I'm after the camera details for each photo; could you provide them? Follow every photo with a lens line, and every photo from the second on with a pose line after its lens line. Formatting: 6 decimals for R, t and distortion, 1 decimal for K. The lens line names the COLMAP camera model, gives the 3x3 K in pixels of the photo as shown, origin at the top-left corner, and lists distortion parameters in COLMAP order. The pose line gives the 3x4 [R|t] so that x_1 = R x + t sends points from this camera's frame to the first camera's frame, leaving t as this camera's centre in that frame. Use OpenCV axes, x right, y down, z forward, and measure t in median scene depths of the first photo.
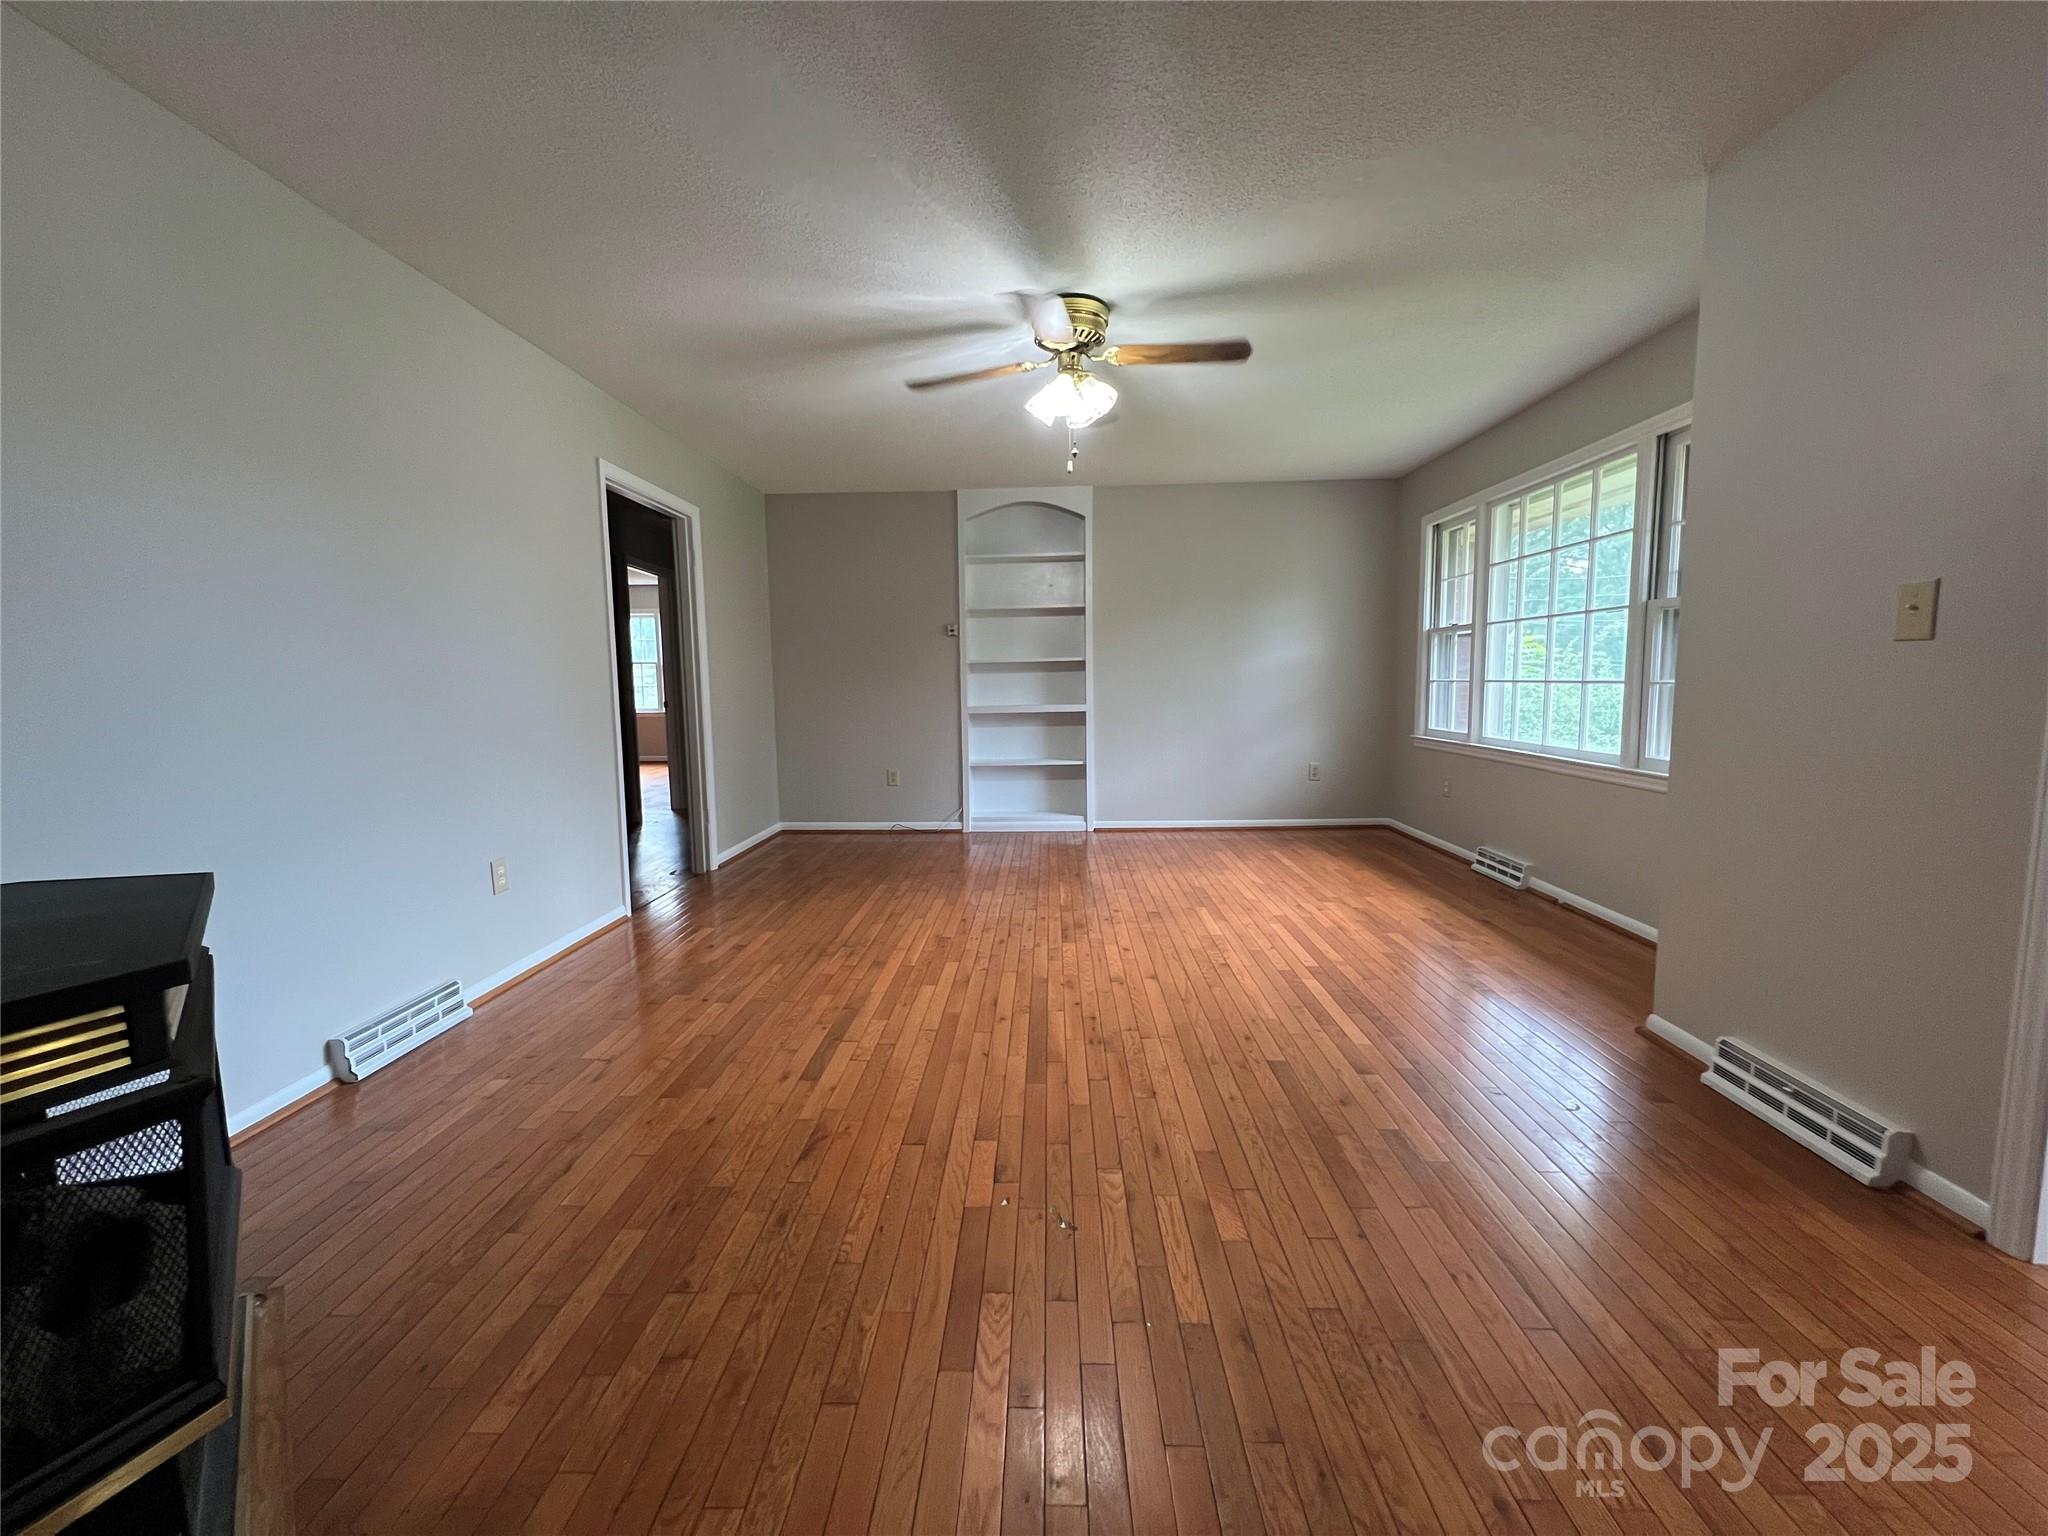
lens RADIAL K [[818.0, 0, 1019.8], [0, 818.0, 763.8], [0, 0, 1]] dist [-0.001029, -0.000033]
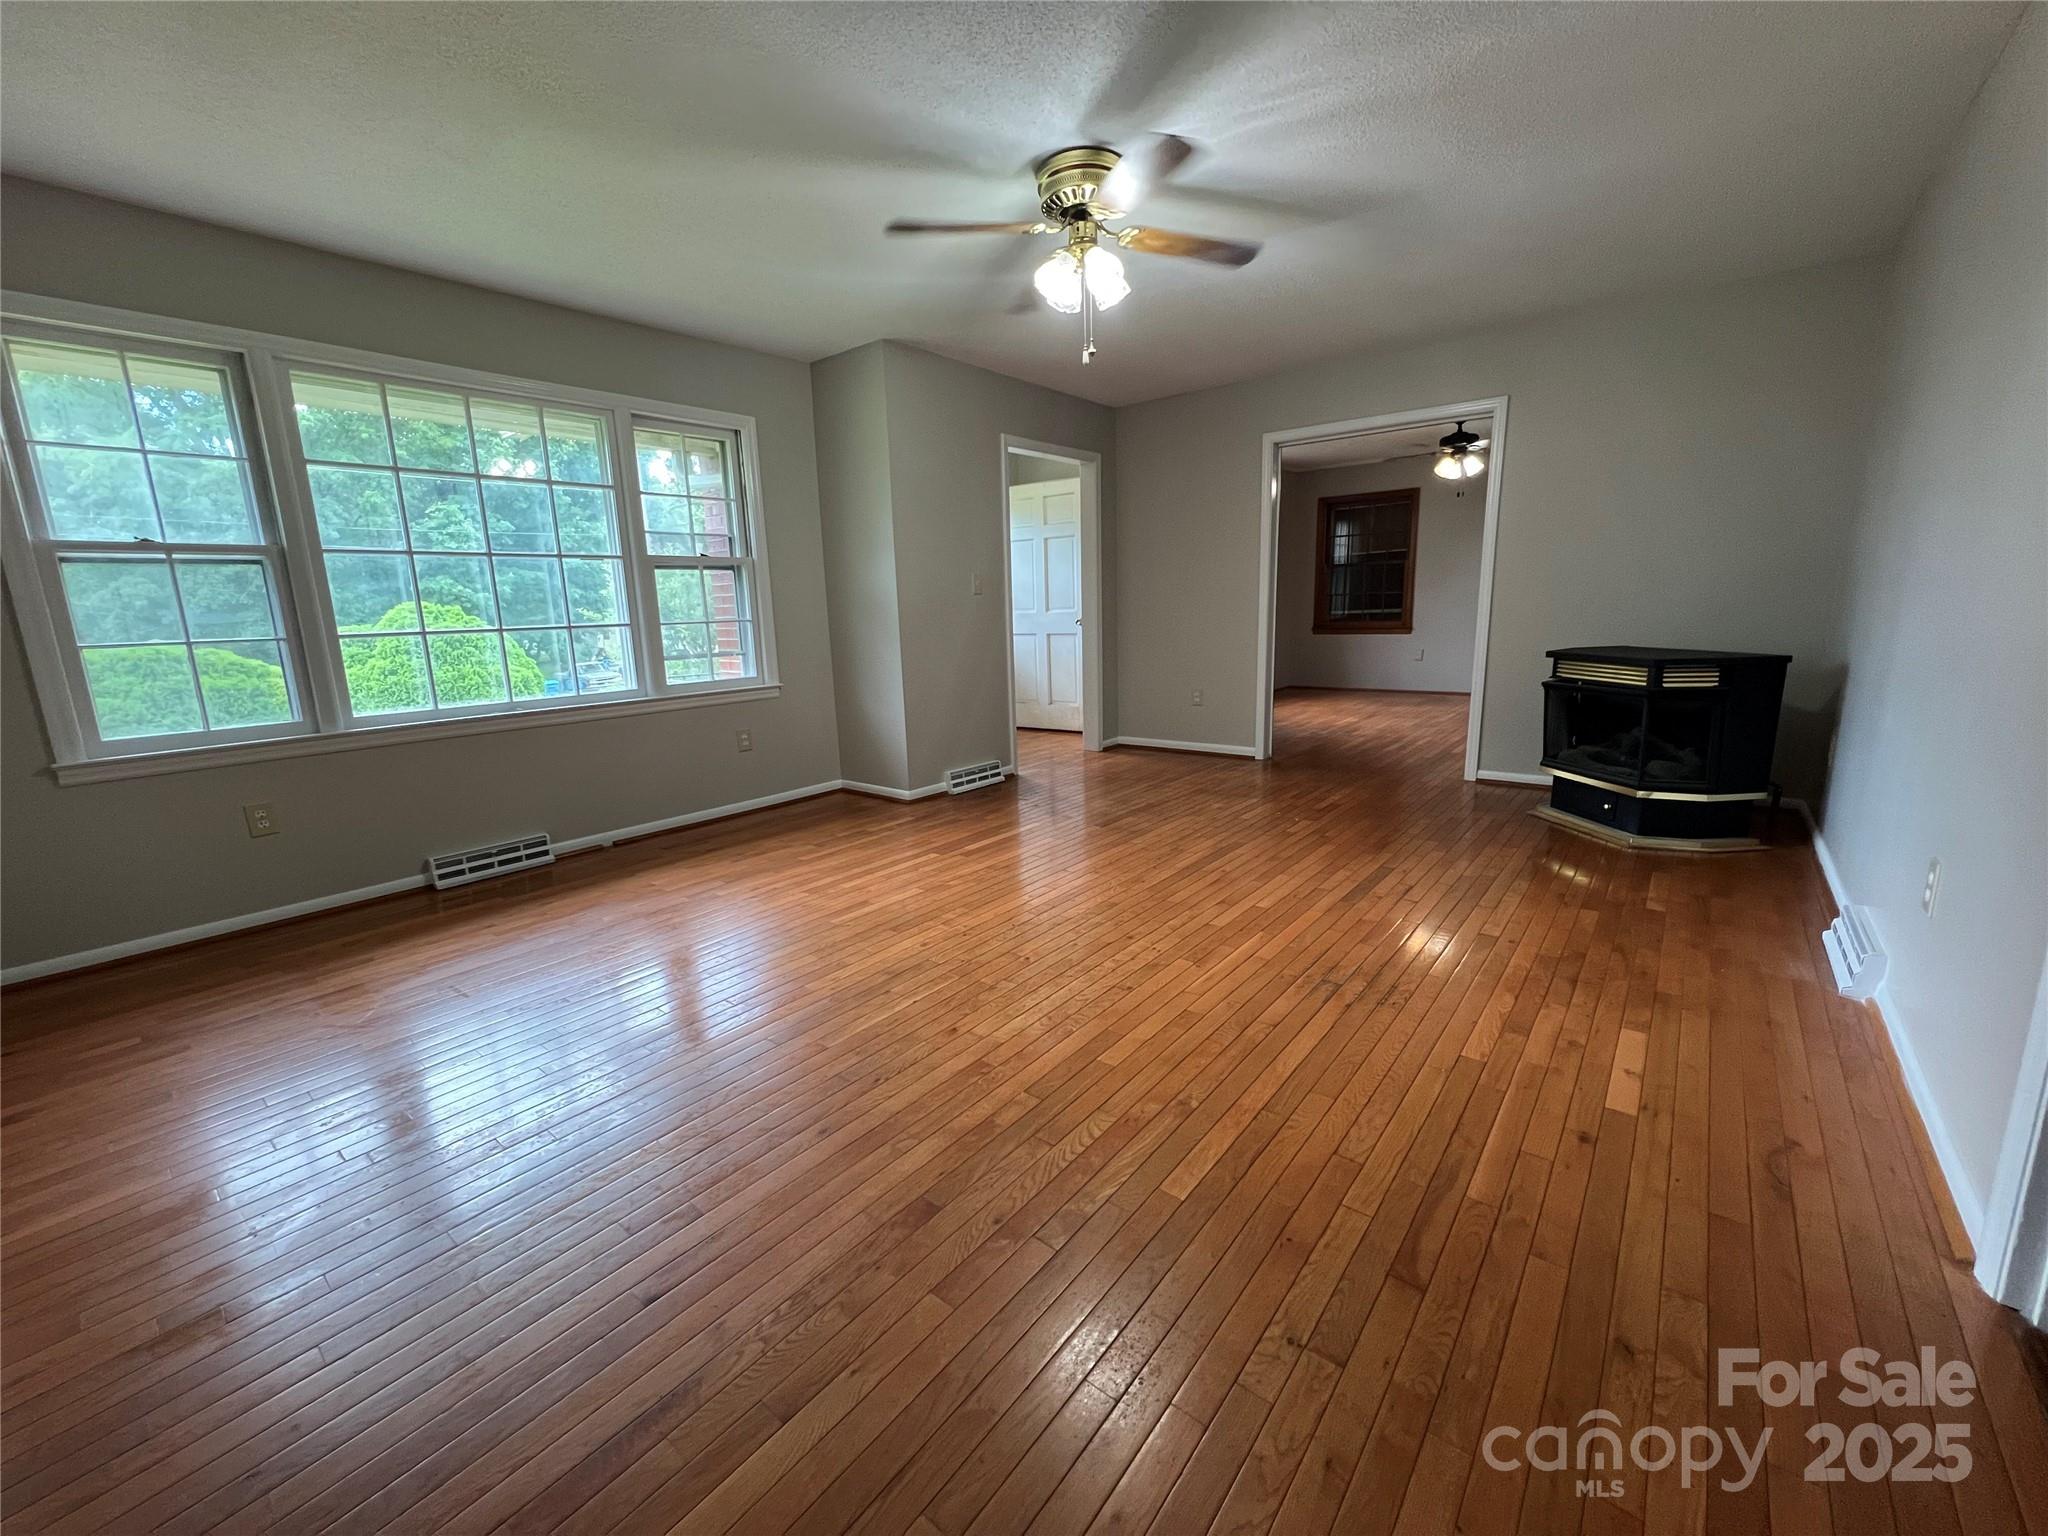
lens RADIAL K [[818.0, 0, 1019.8], [0, 818.0, 763.8], [0, 0, 1]] dist [-0.001029, -0.000033]
pose [[-0.793282, -0.079174, 0.603685, -0.435188], [0.105691, 0.958549, 0.264600, -0.175605], [-0.599611, 0.273706, -0.752032, 1.759630]]
